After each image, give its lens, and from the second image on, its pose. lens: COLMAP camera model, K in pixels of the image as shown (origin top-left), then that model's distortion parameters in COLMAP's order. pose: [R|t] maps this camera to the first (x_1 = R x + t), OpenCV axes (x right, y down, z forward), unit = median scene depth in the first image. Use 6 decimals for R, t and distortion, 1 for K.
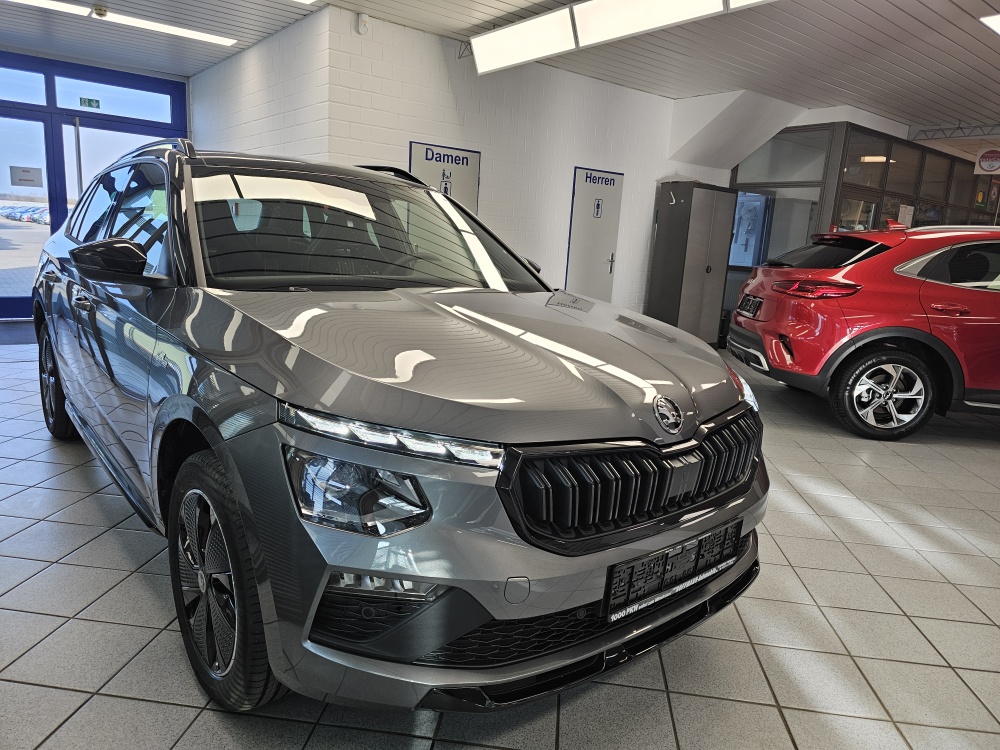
lens RADIAL K [[691.8, 0, 506.0], [0, 691.8, 363.4], [0, 0, 1]] dist [0.067741, -0.048557]
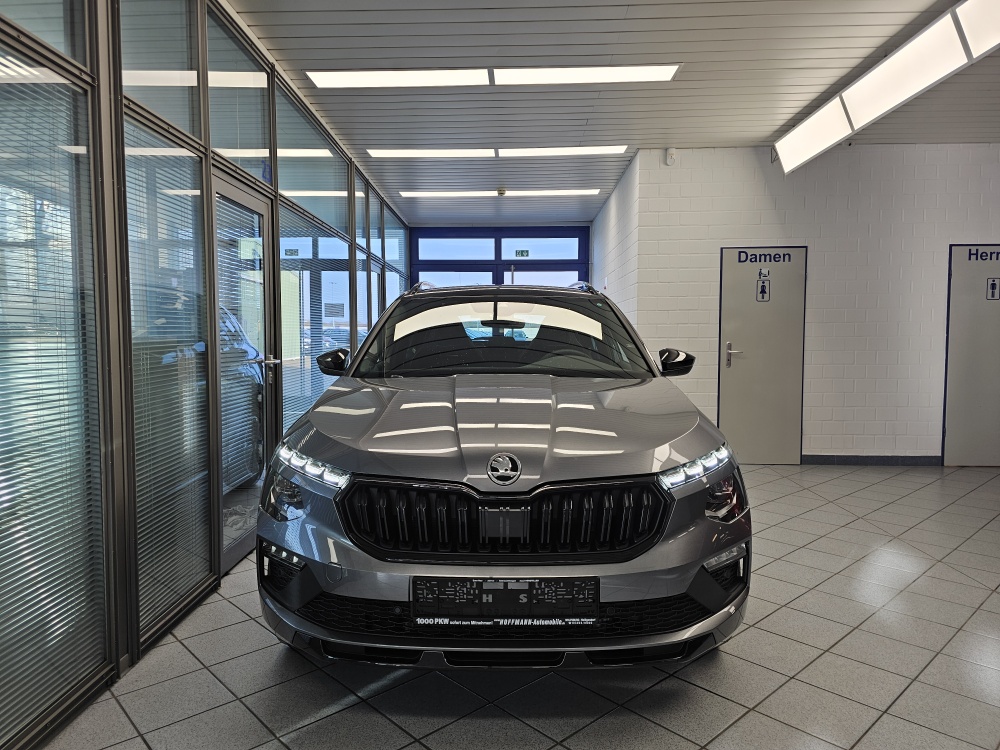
lens RADIAL K [[691.8, 0, 506.0], [0, 691.8, 363.4], [0, 0, 1]] dist [0.067741, -0.048557]
pose [[0.761134, -0.030187, -0.647892, 0.272191], [-0.068939, 0.989492, -0.127092, 0.011446], [0.644921, 0.141399, 0.751055, 0.017210]]
